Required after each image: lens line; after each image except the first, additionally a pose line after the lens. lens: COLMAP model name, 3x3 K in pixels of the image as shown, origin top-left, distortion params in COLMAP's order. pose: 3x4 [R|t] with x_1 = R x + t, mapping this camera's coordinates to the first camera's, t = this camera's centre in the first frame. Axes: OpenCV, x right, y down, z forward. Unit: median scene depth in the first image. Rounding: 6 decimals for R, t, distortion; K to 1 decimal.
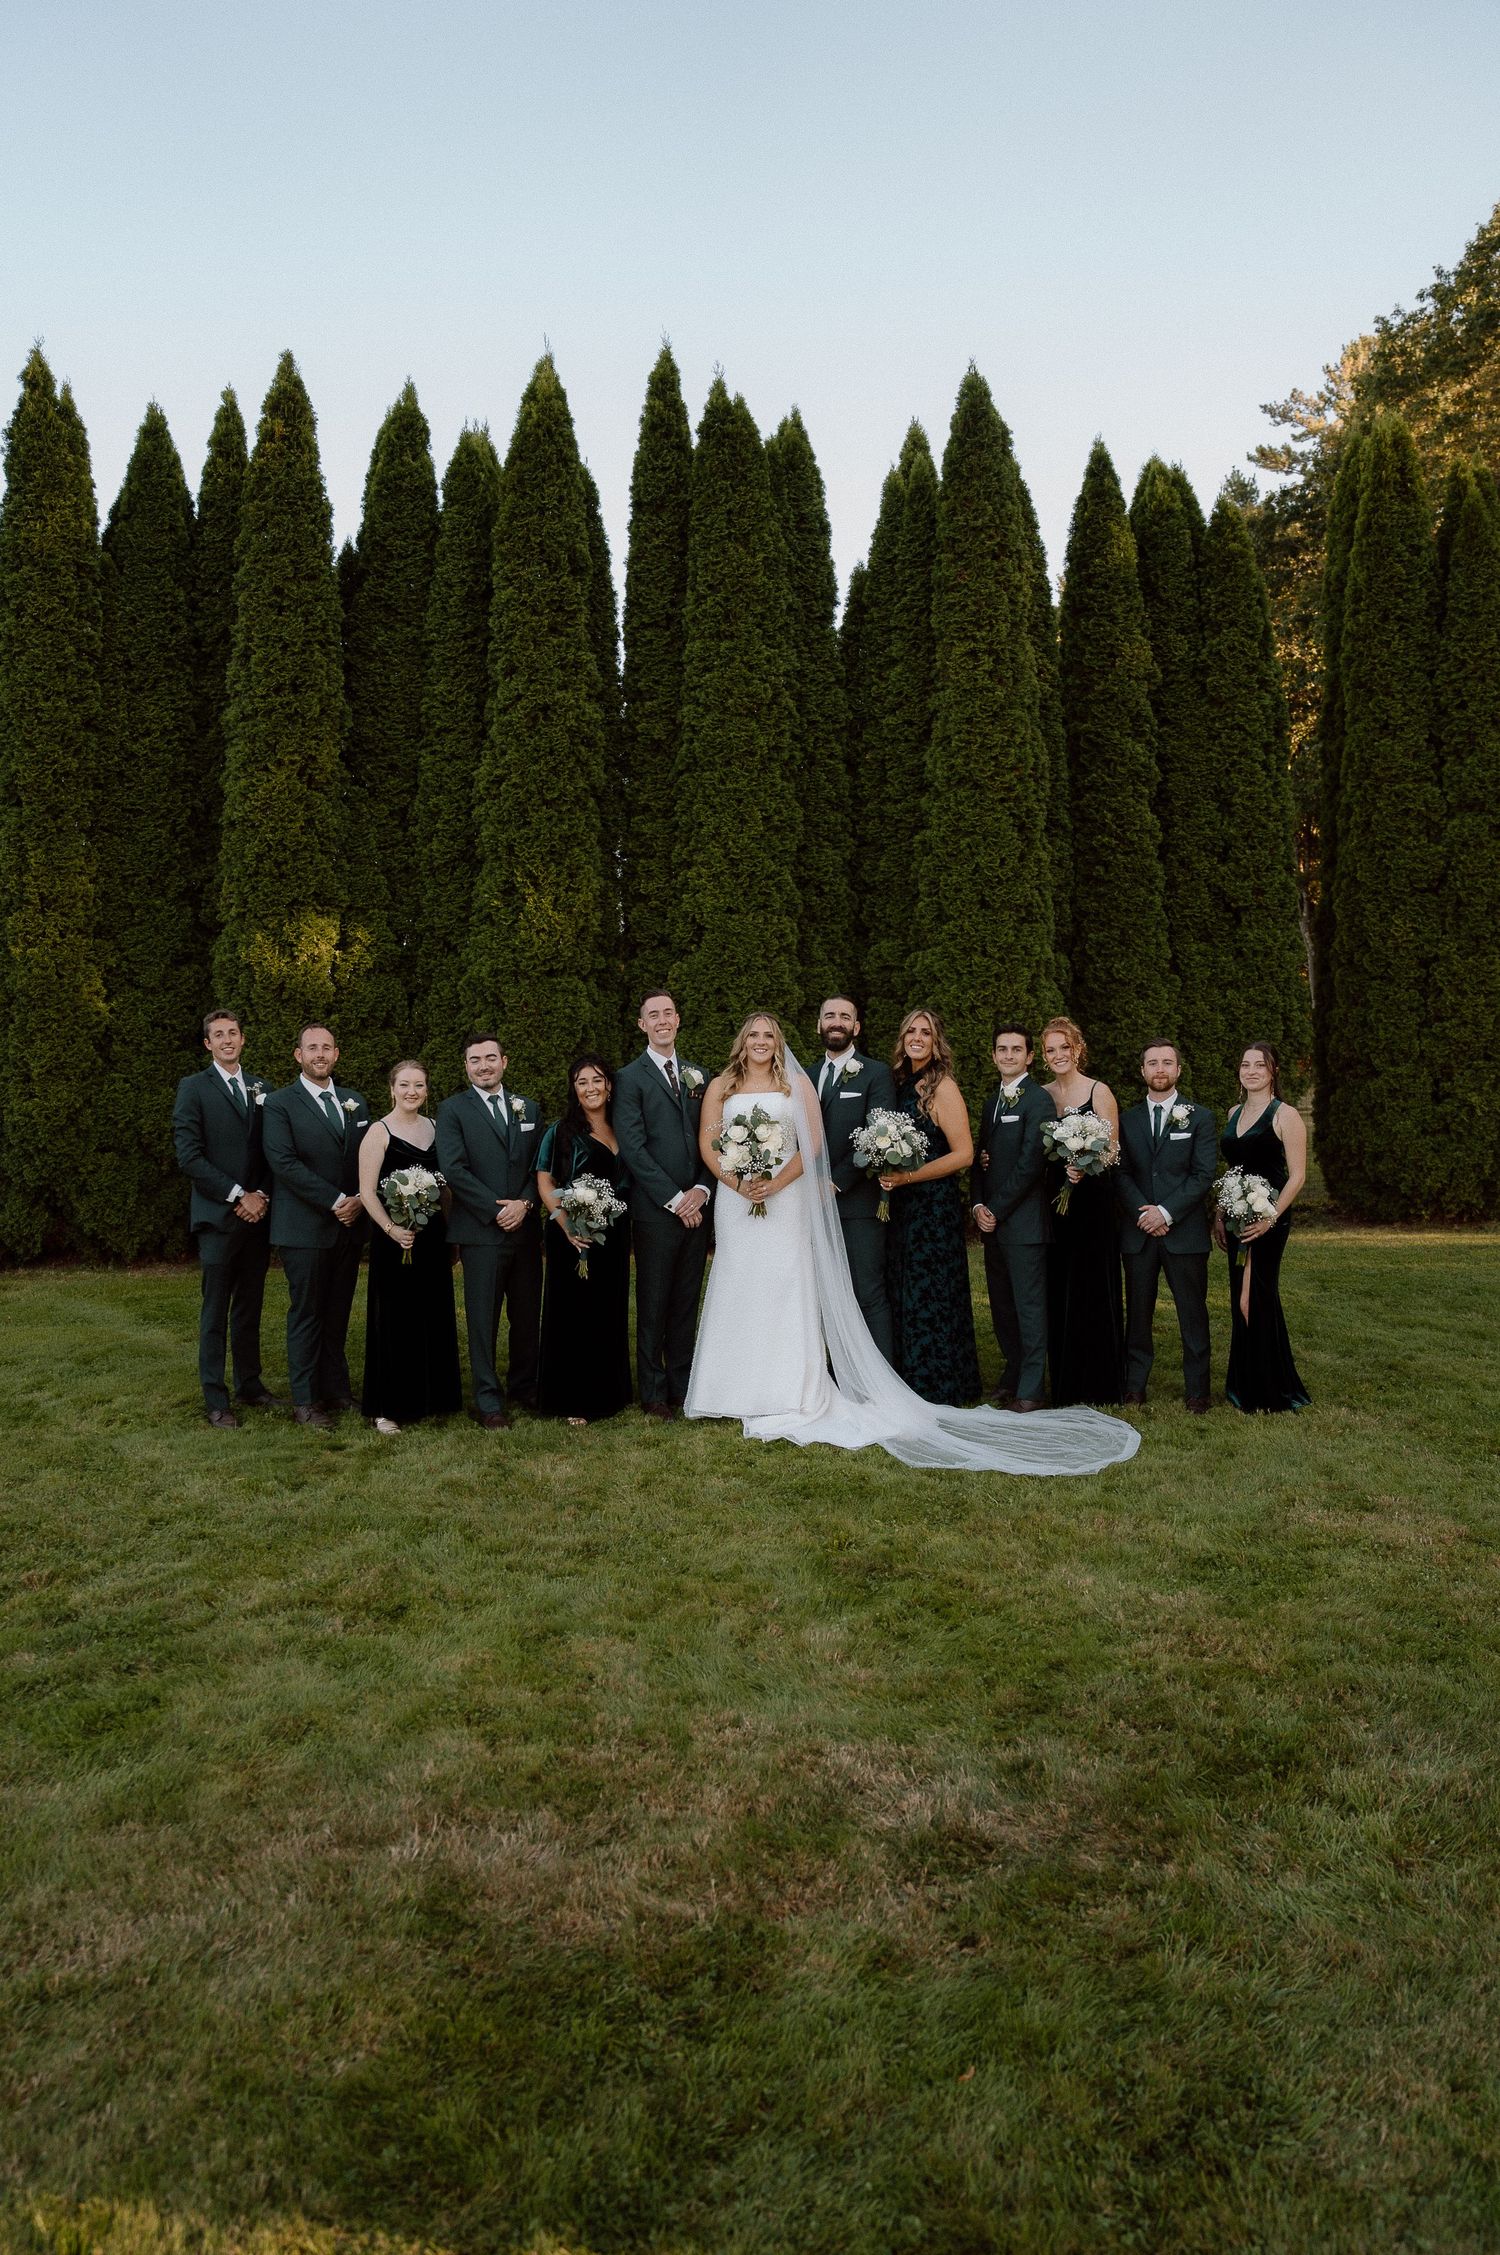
lens RADIAL K [[1573.1, 0, 705.4], [0, 1573.1, 1146.6], [0, 0, 1]] dist [-0.102622, 0.059896]
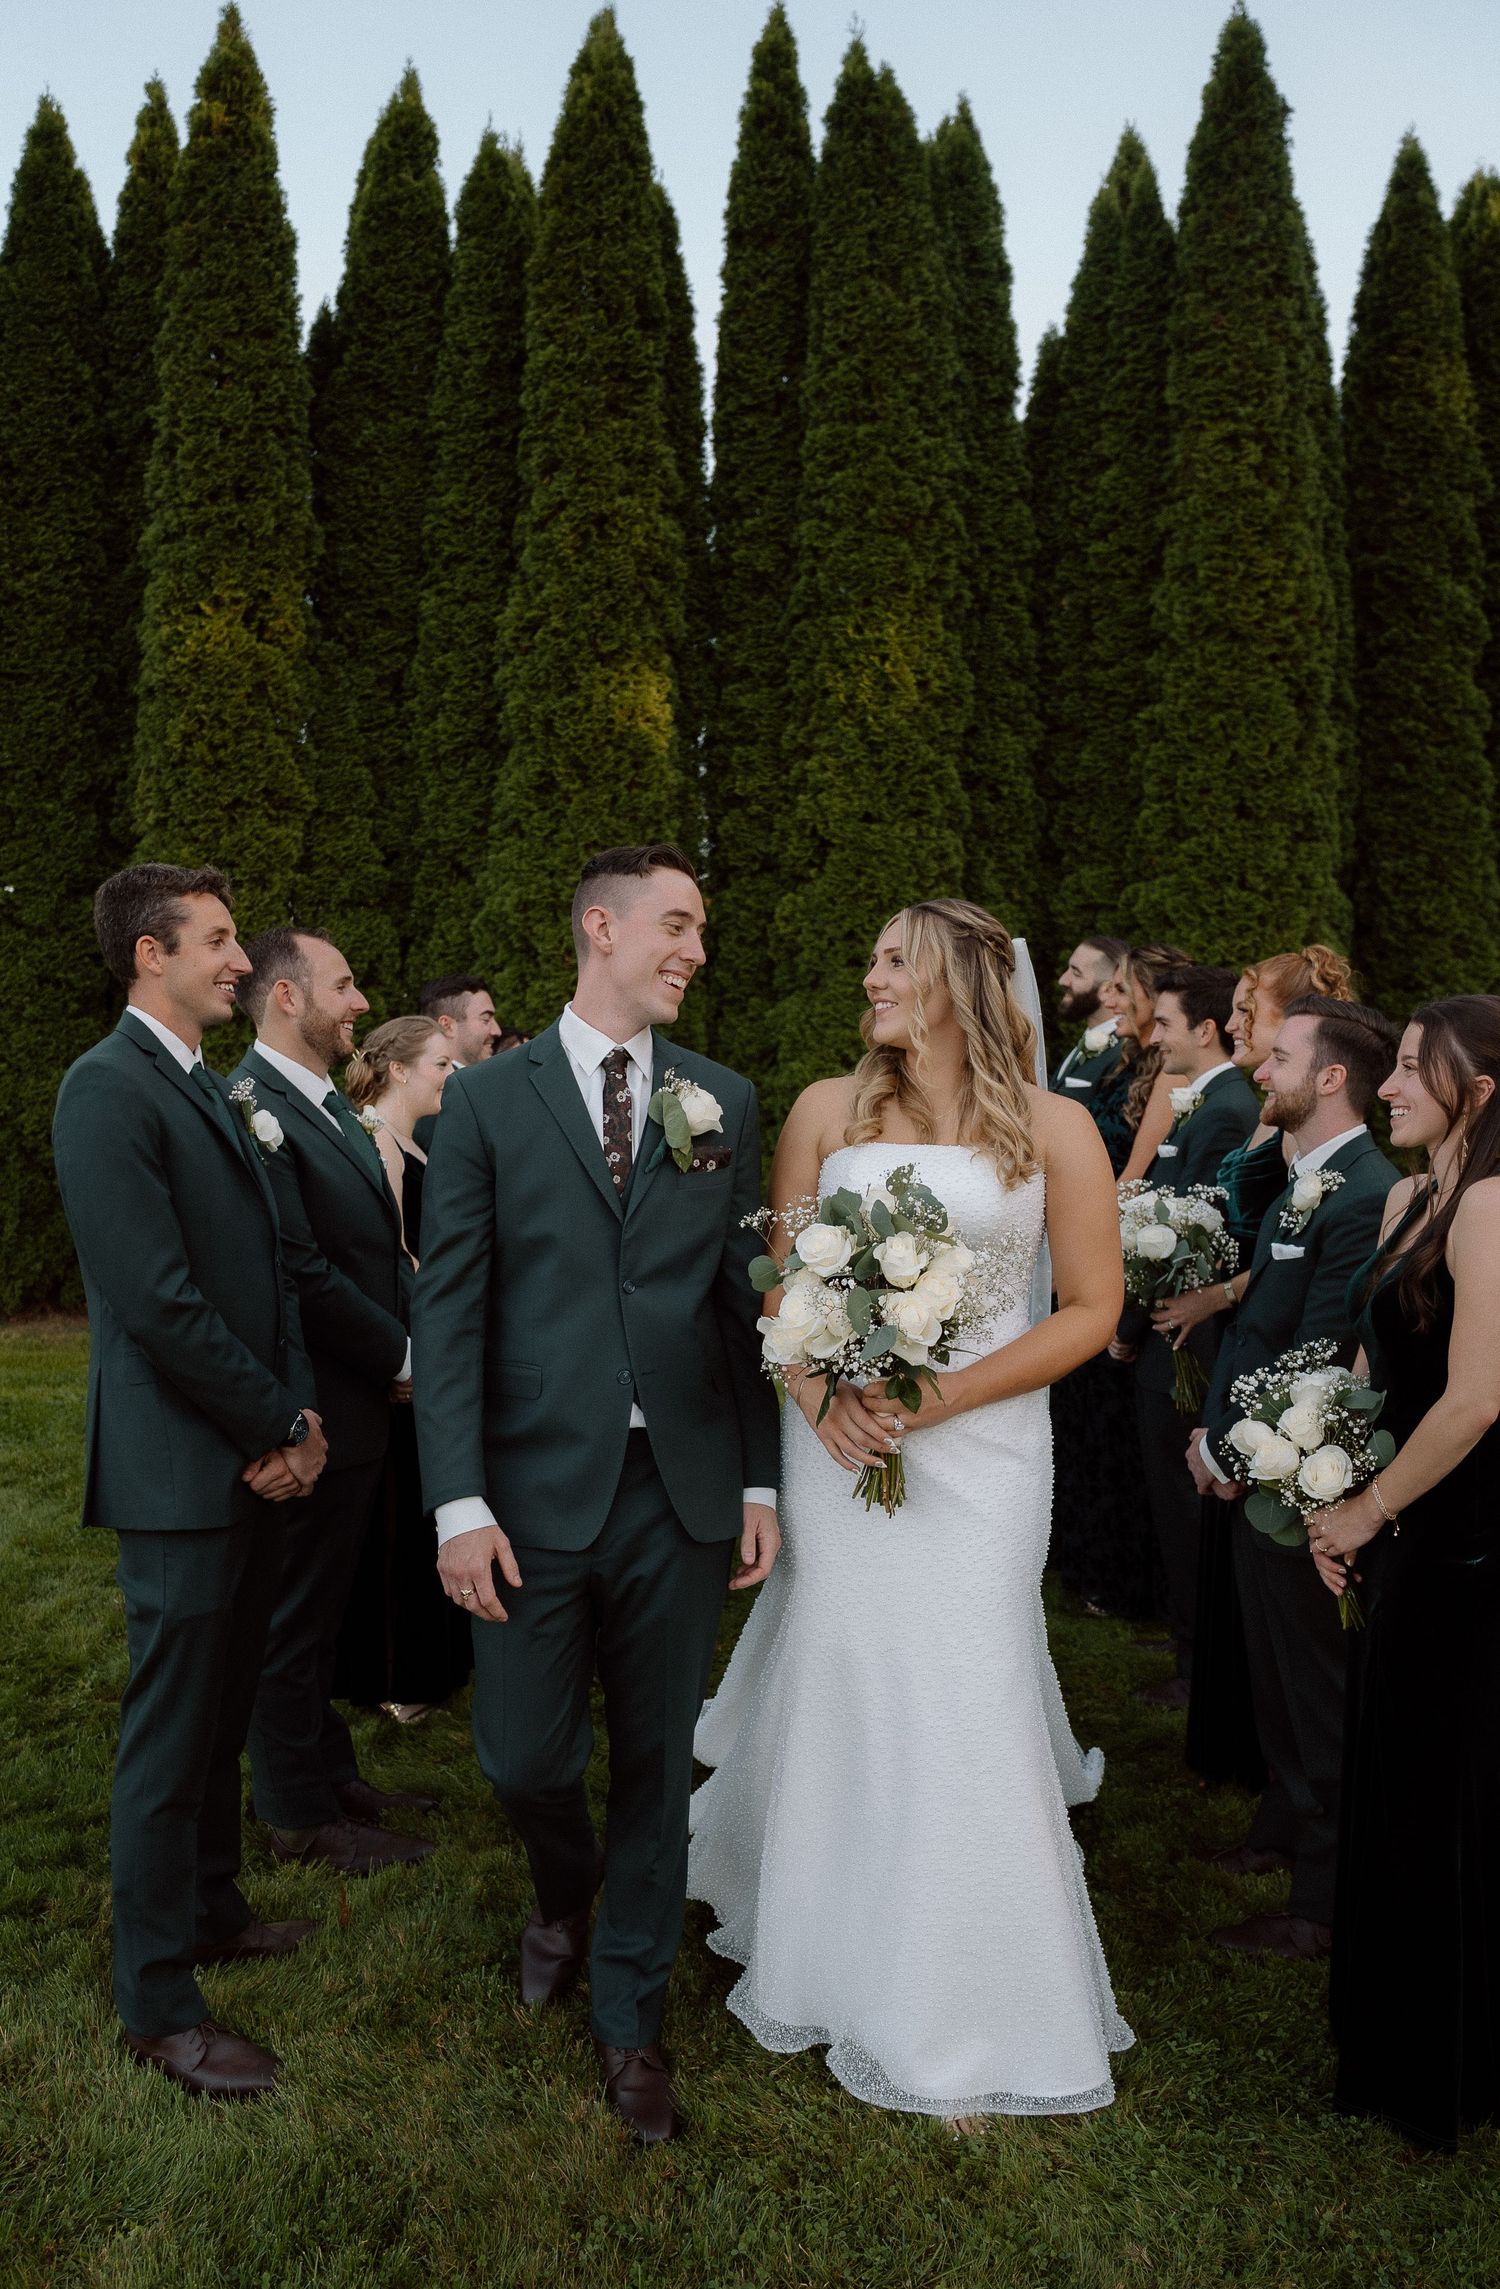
lens RADIAL K [[1703.4, 0, 677.4], [0, 1703.4, 1212.5], [0, 0, 1]] dist [-0.104674, 0.072133]
pose [[0.998769, 0.014499, -0.047432, -0.029424], [-0.012569, 0.999091, 0.040732, -0.007715], [0.047979, -0.040086, 0.998044, 0.251546]]
